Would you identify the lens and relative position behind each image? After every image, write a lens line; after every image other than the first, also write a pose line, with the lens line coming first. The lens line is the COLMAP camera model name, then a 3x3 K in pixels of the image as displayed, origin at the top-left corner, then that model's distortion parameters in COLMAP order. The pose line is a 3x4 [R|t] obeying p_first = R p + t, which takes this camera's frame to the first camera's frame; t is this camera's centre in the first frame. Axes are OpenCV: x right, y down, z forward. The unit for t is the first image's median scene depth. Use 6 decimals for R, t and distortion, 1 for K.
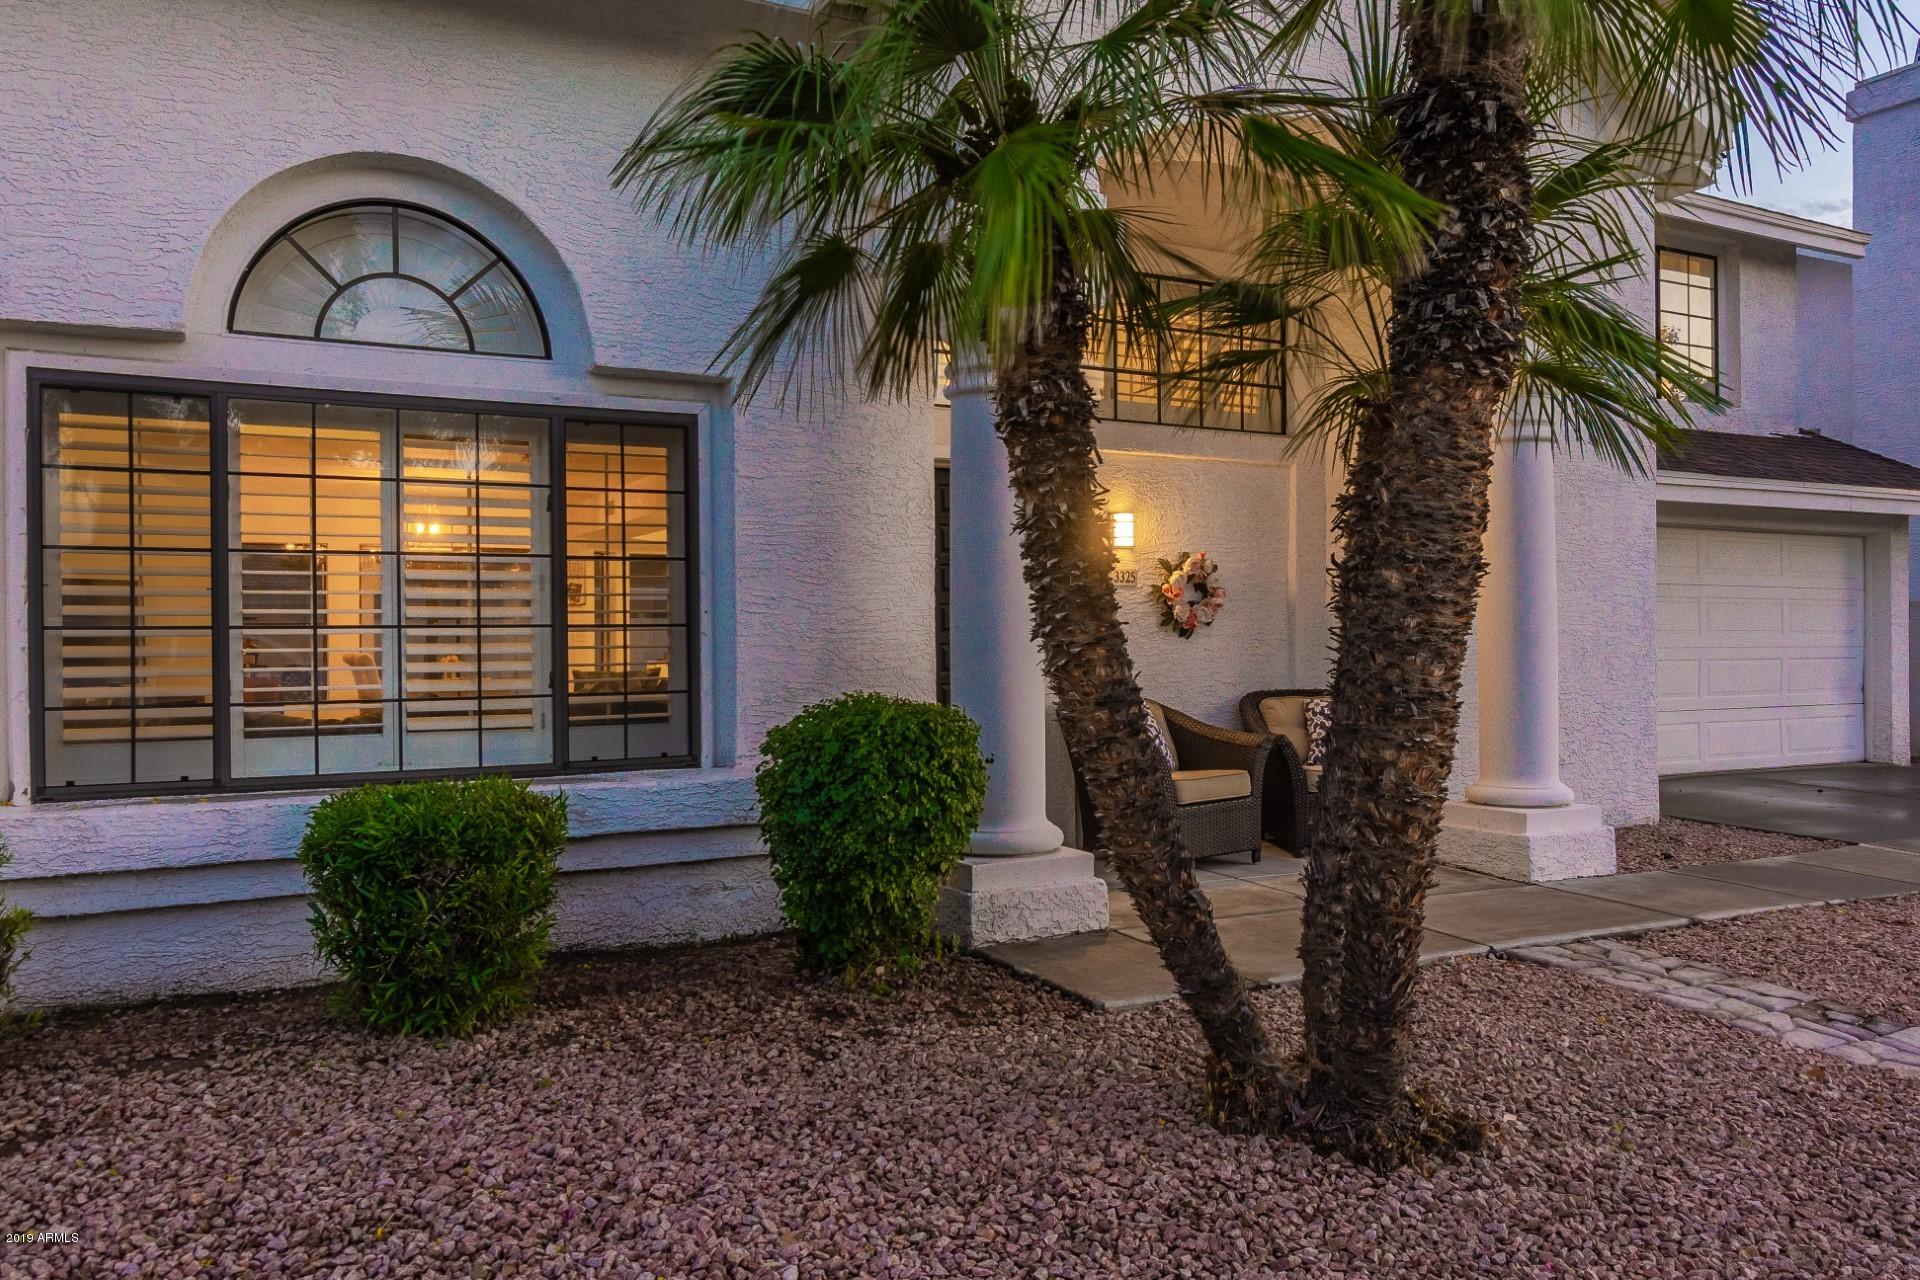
lens RADIAL K [[1399.0, 0, 951.7], [0, 1399.0, 640.7], [0, 0, 1]] dist [-0.006950, 0.006200]
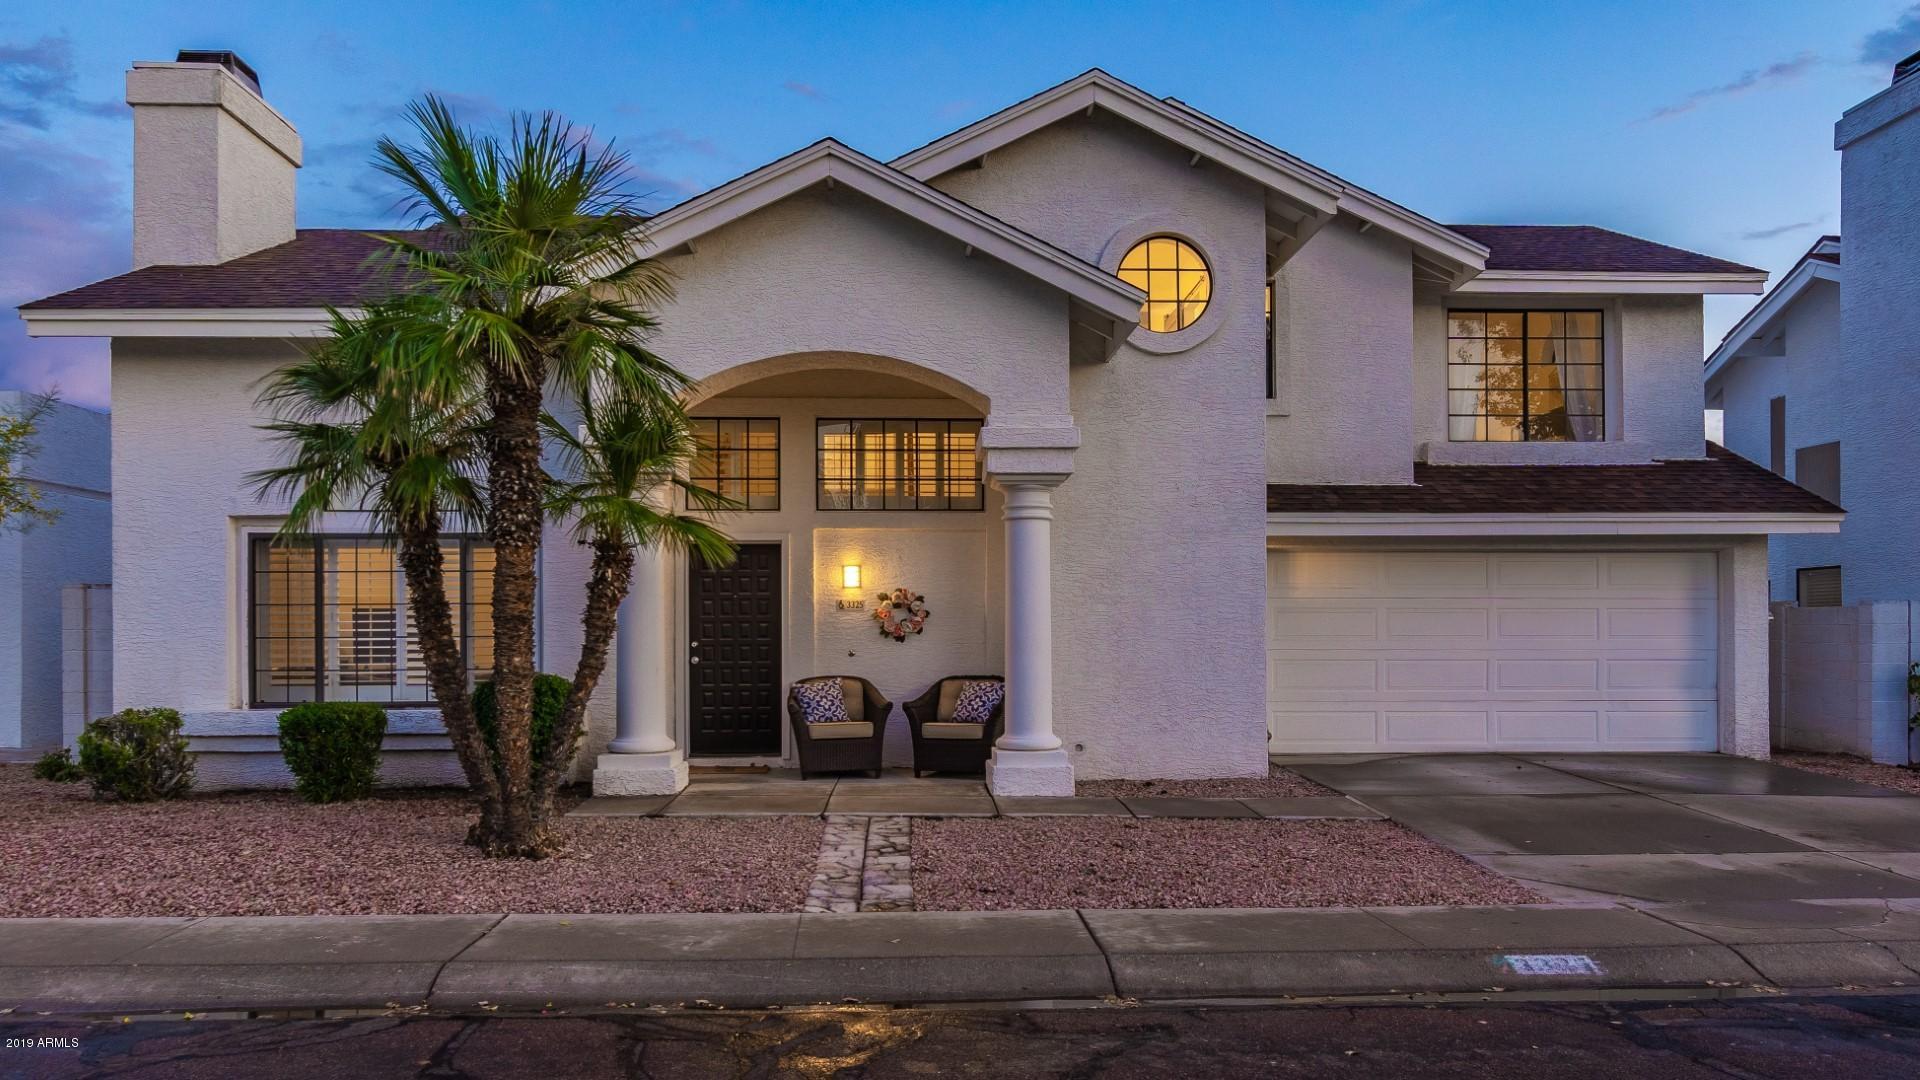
lens RADIAL K [[1283.8, 0, 952.2], [0, 1283.8, 624.5], [0, 0, 1]] dist [0.001850, 0.000138]
pose [[0.899100, -0.000779, -0.437742, 1.293386], [-0.002177, 0.999978, -0.006251, -0.019384], [0.437737, 0.006574, 0.899079, -0.447552]]
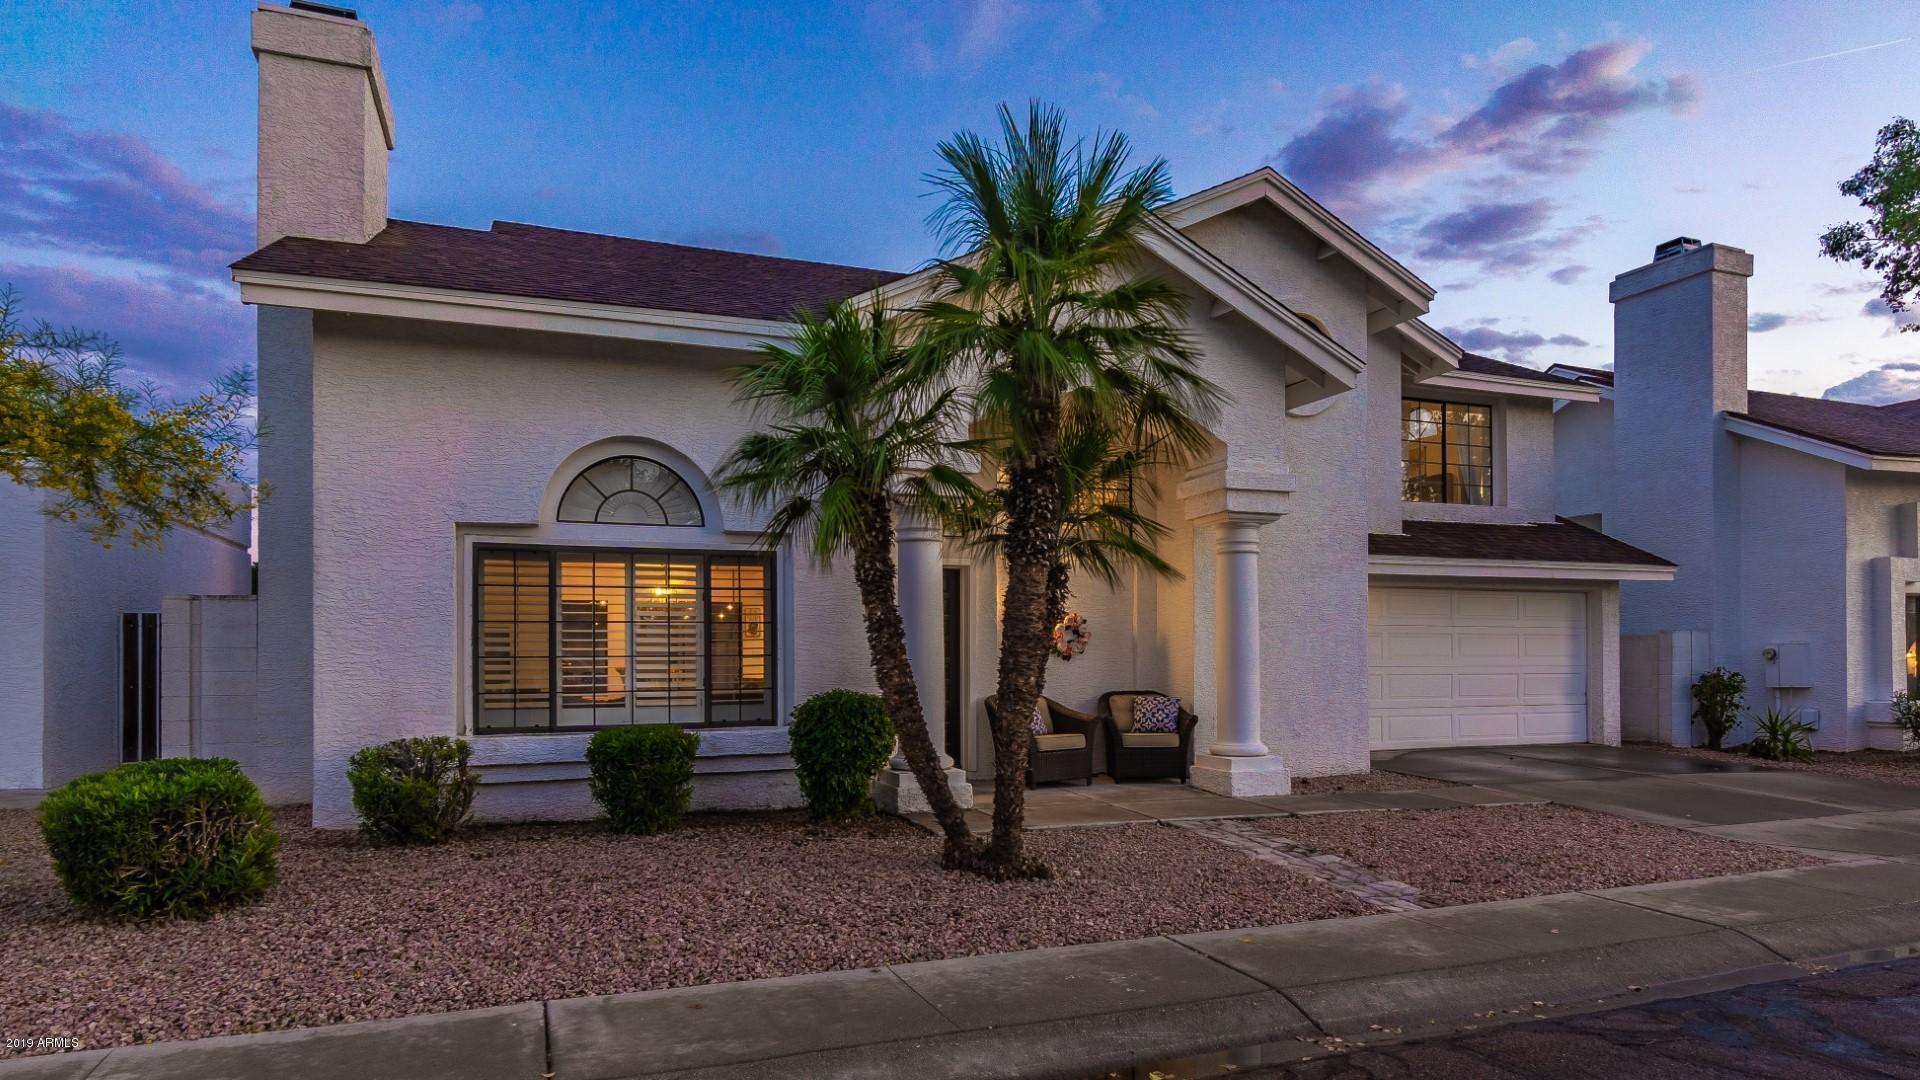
lens RADIAL K [[1098.2, 0, 948.3], [0, 1098.2, 638.5], [0, 0, 1]] dist [0.002722, -0.001545]
pose [[0.992104, 0.001437, -0.125406, 0.288154], [-0.003180, 0.999901, -0.013699, -0.015865], [0.125374, 0.013989, 0.992011, -0.591094]]
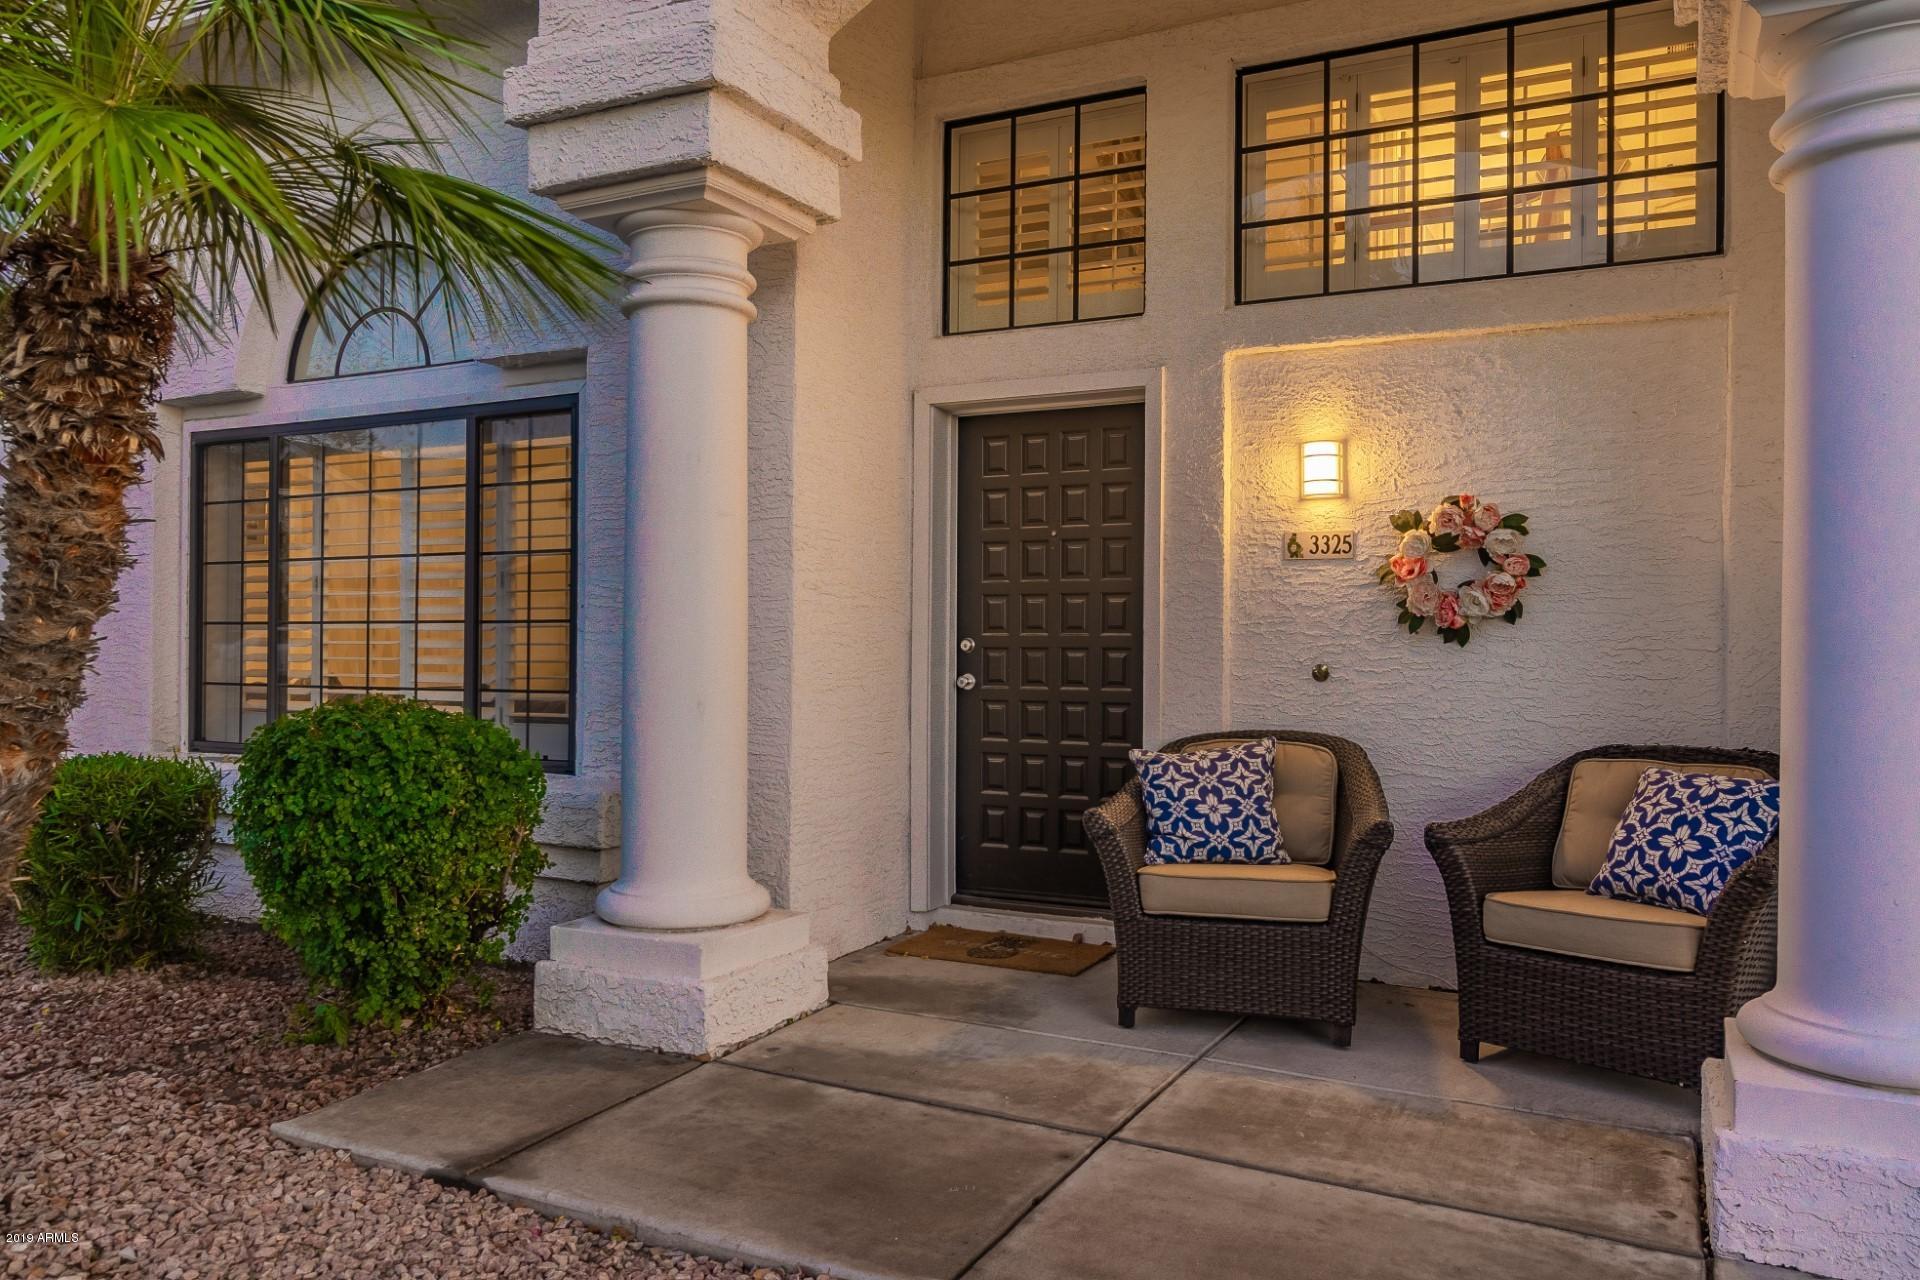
lens RADIAL K [[1399.0, 0, 952.8], [0, 1399.0, 638.6], [0, 0, 1]] dist [-0.006950, 0.006200]
pose [[0.564895, 0.006385, -0.825138, 0.789712], [-0.012294, 0.999924, -0.000679, -0.002309], [0.825072, 0.010528, 0.564930, 0.743424]]
